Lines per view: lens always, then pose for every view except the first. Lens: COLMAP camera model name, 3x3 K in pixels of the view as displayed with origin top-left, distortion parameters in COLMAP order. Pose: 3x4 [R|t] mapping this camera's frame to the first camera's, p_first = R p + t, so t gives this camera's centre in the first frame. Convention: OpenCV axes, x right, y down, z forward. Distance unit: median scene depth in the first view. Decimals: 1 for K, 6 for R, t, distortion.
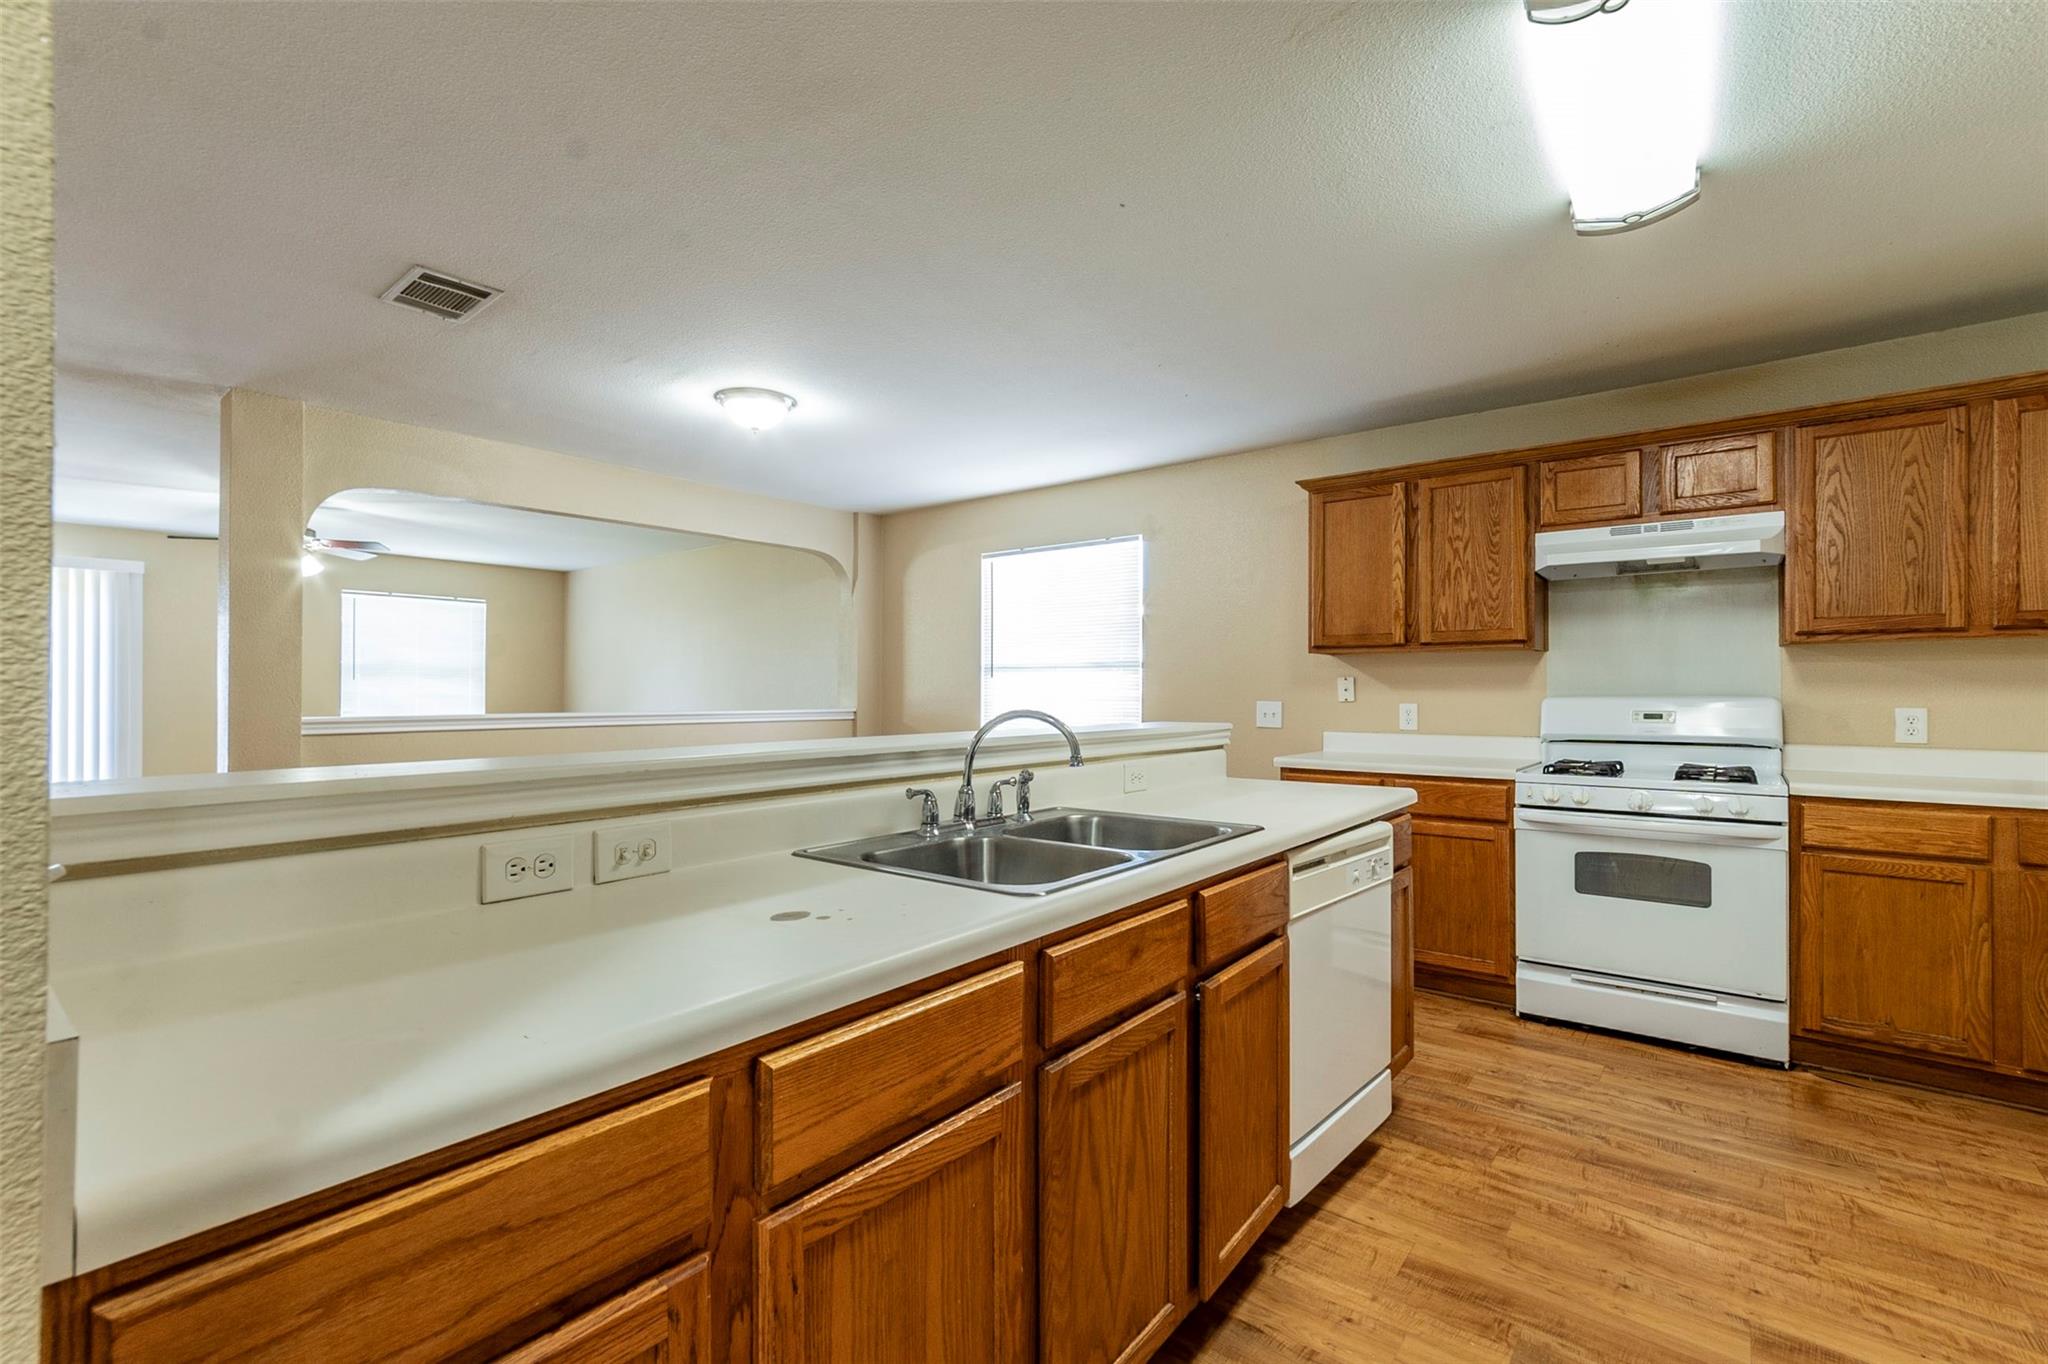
lens RADIAL K [[897.2, 0, 1024.0], [0, 897.2, 682.0], [0, 0, 1]] dist [-0.002173, 0.000176]
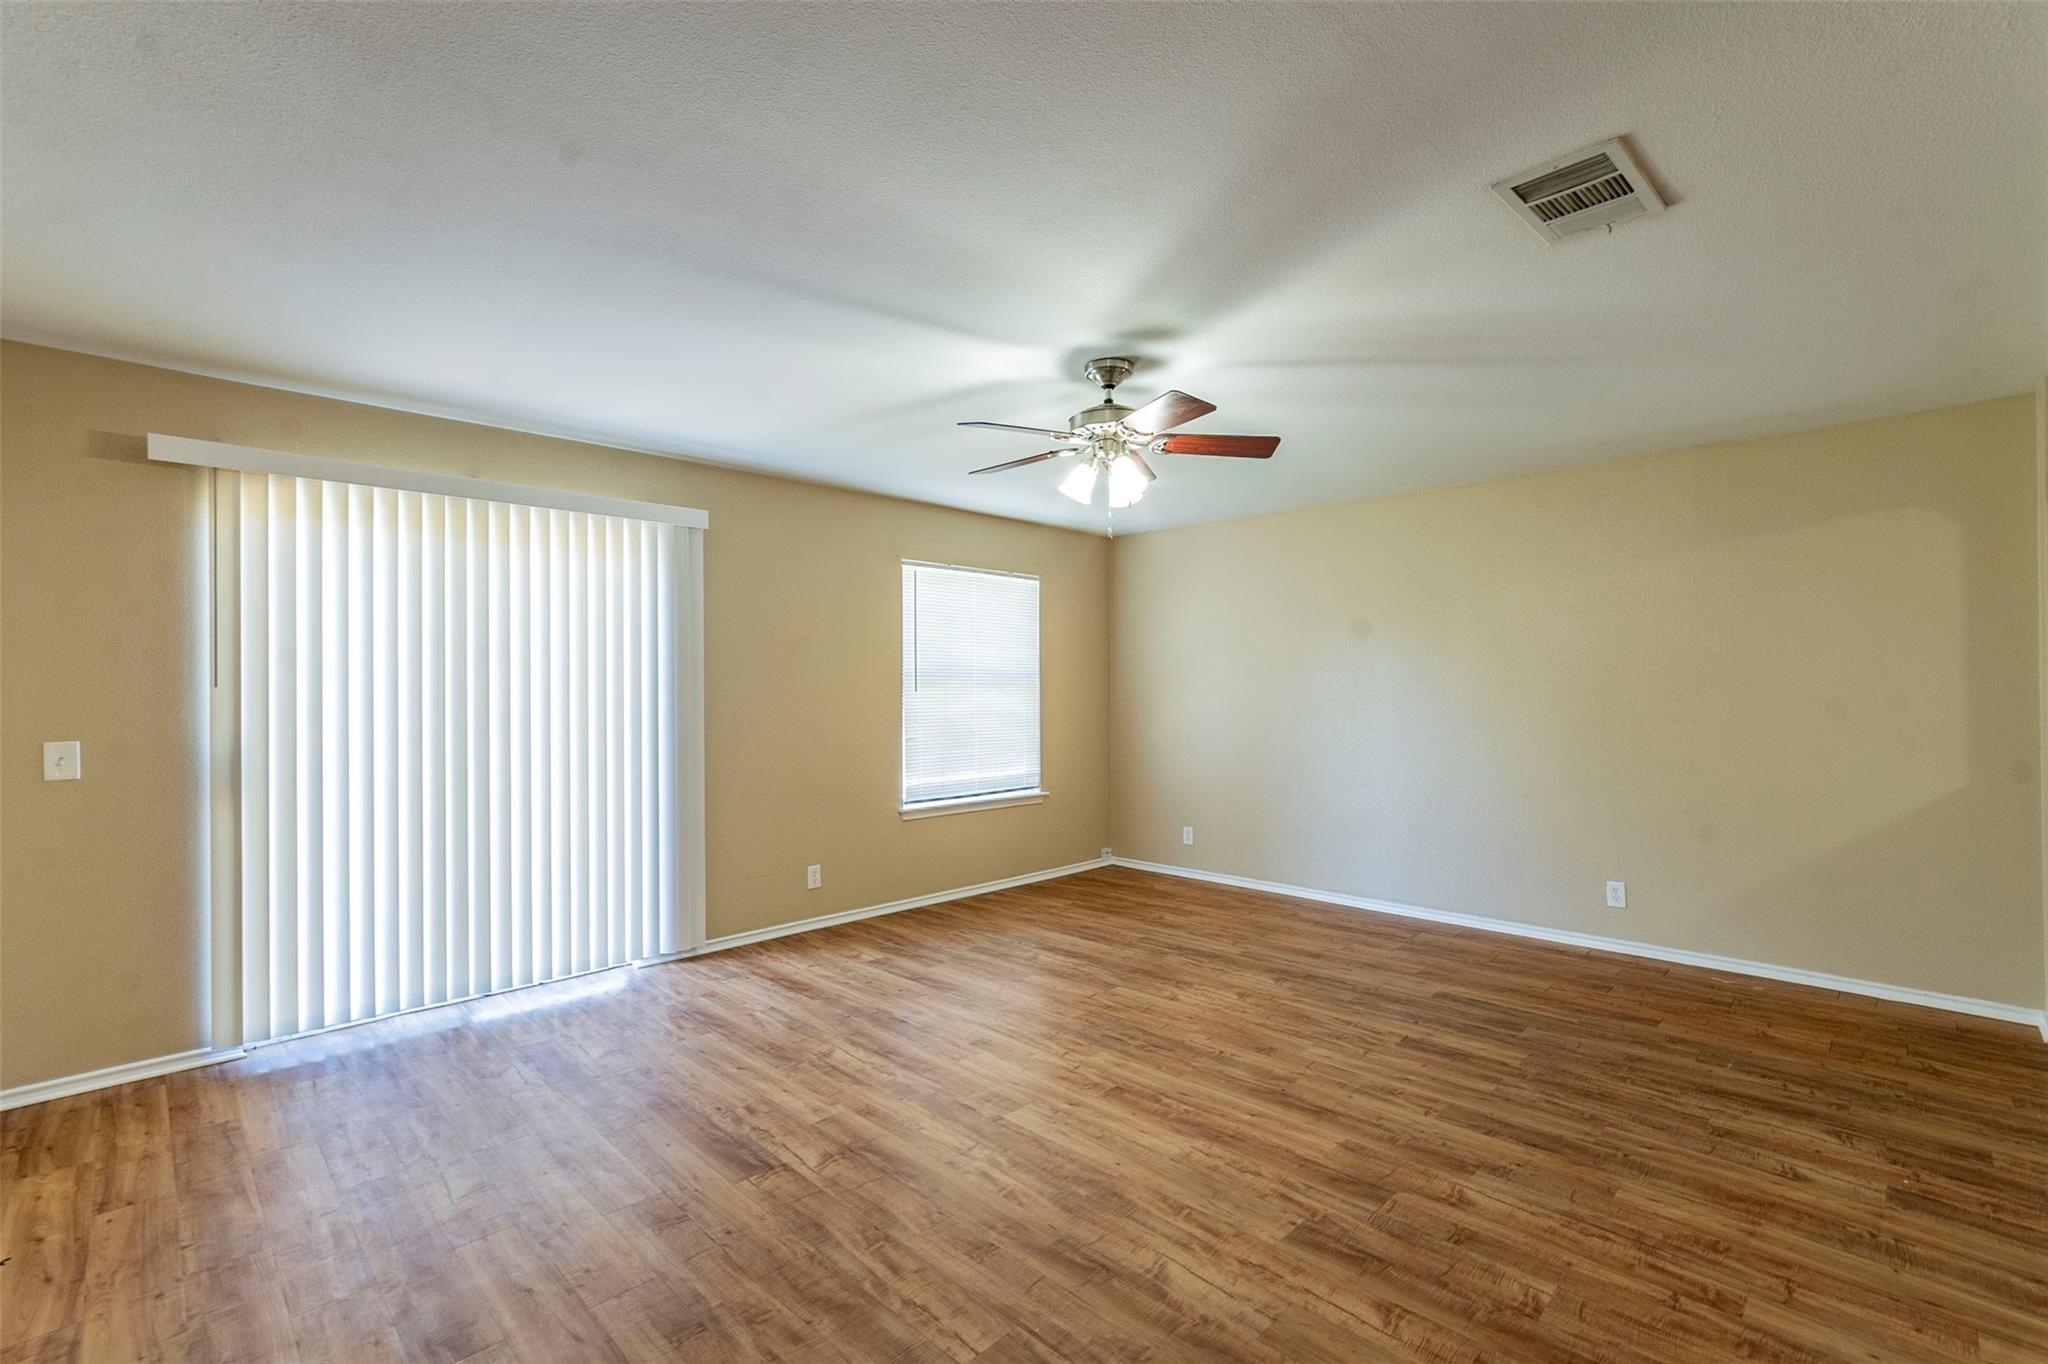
lens RADIAL K [[908.3, 0, 1015.6], [0, 908.3, 689.9], [0, 0, 1]] dist [-0.013021, 0.004047]
pose [[0.993222, -0.003719, -0.116171, -1.242185], [0.004469, 0.999971, 0.006191, -0.015726], [0.116144, -0.006668, 0.993210, 0.689985]]
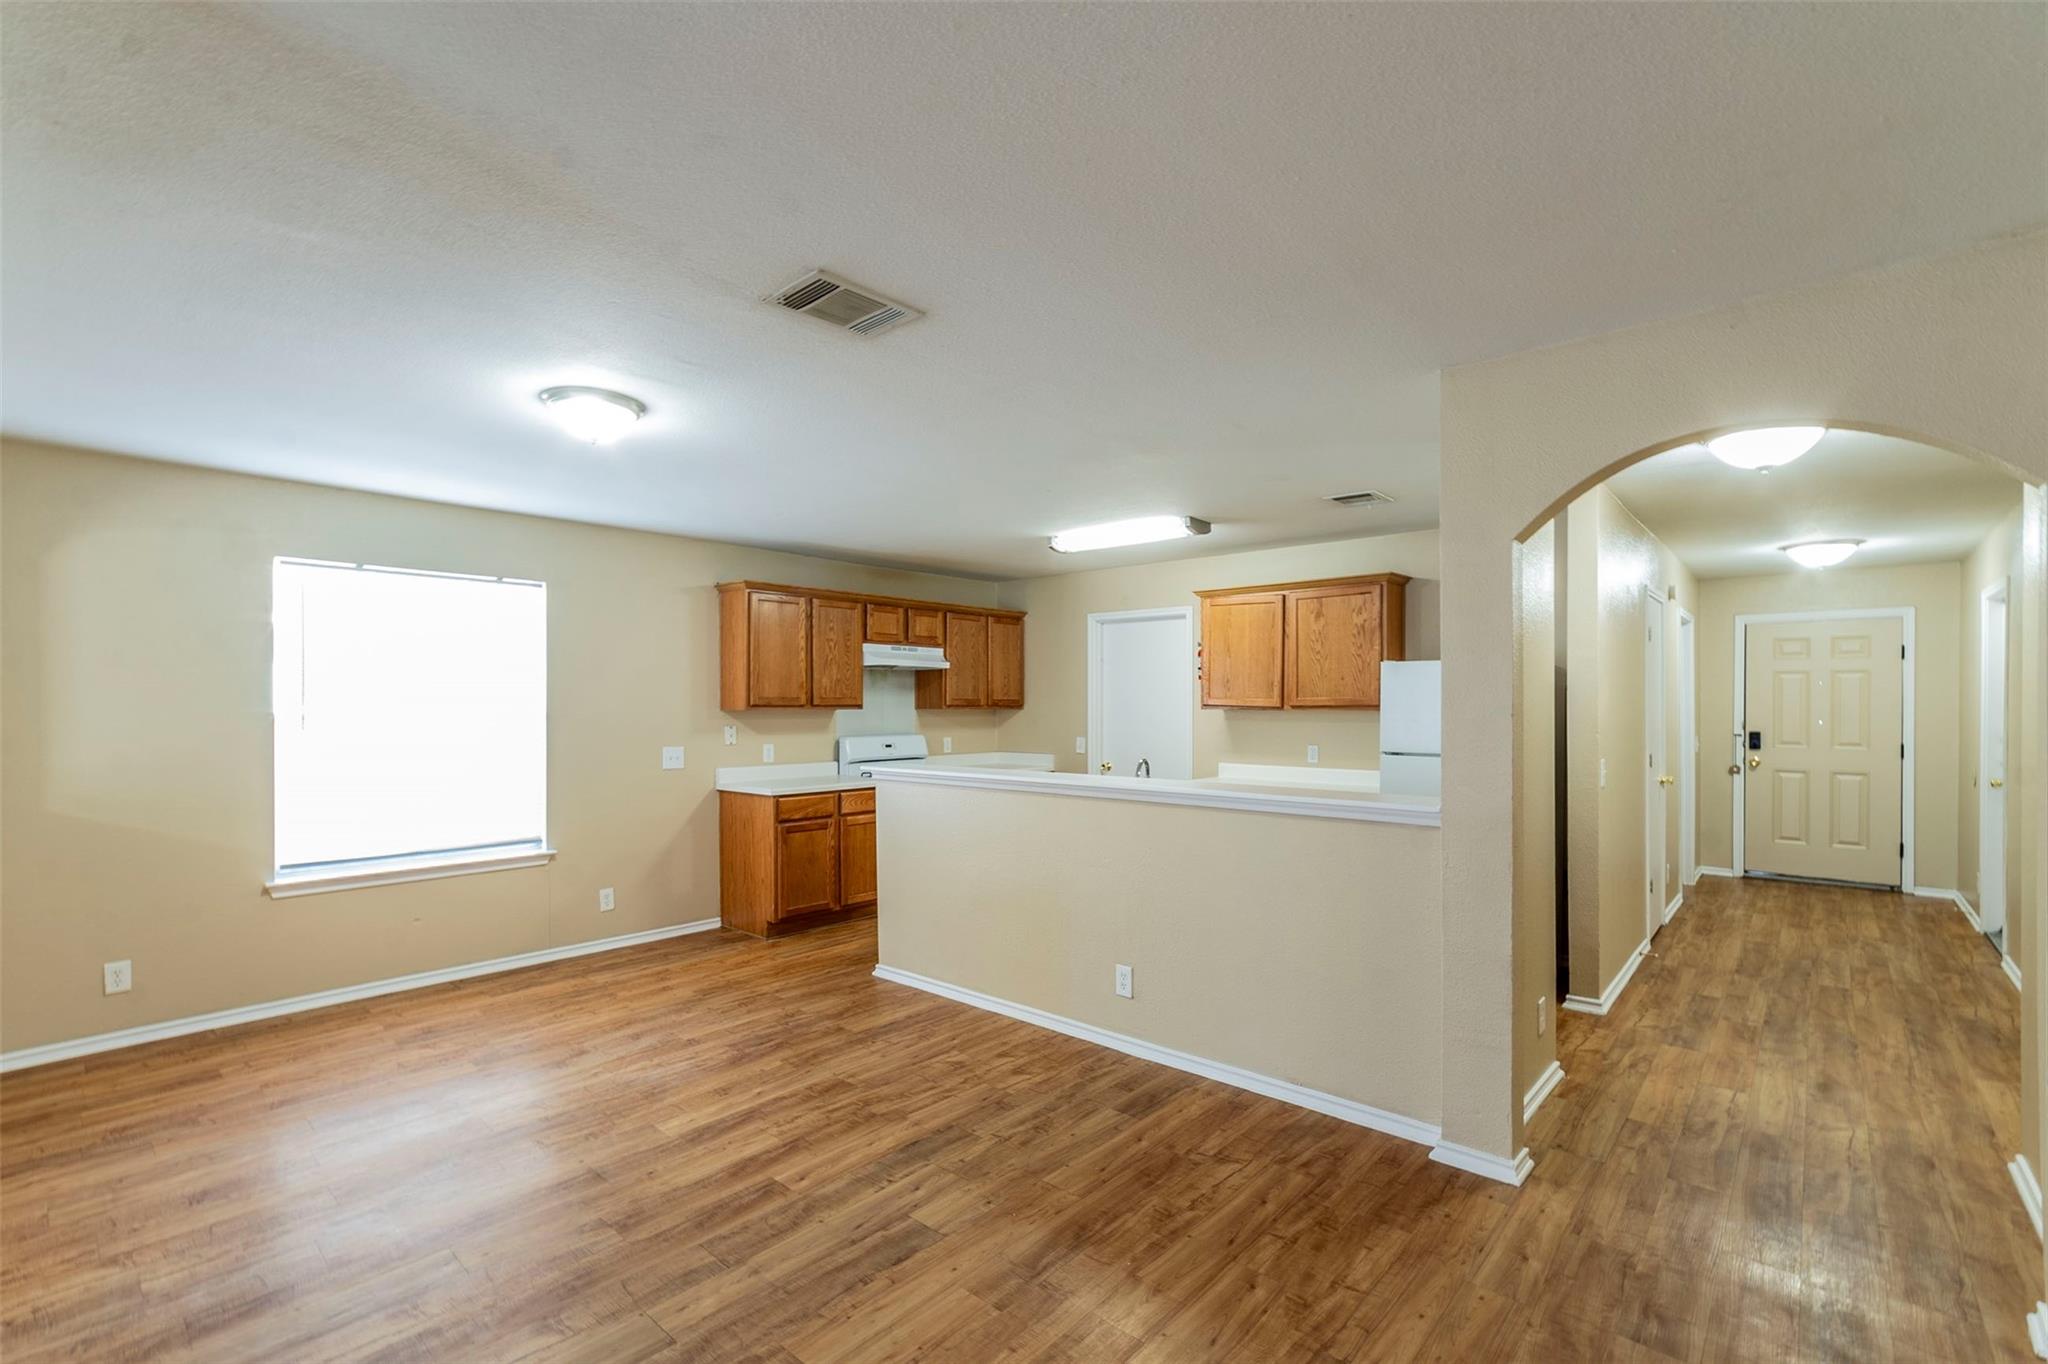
lens RADIAL K [[900.9, 0, 998.1], [0, 900.9, 710.1], [0, 0, 1]] dist [-0.003922, 0.000801]
pose [[0.069072, -0.004581, 0.997601, -1.091472], [-0.006940, 0.999963, 0.005073, -0.044872], [-0.997588, -0.007274, 0.069038, 0.588321]]
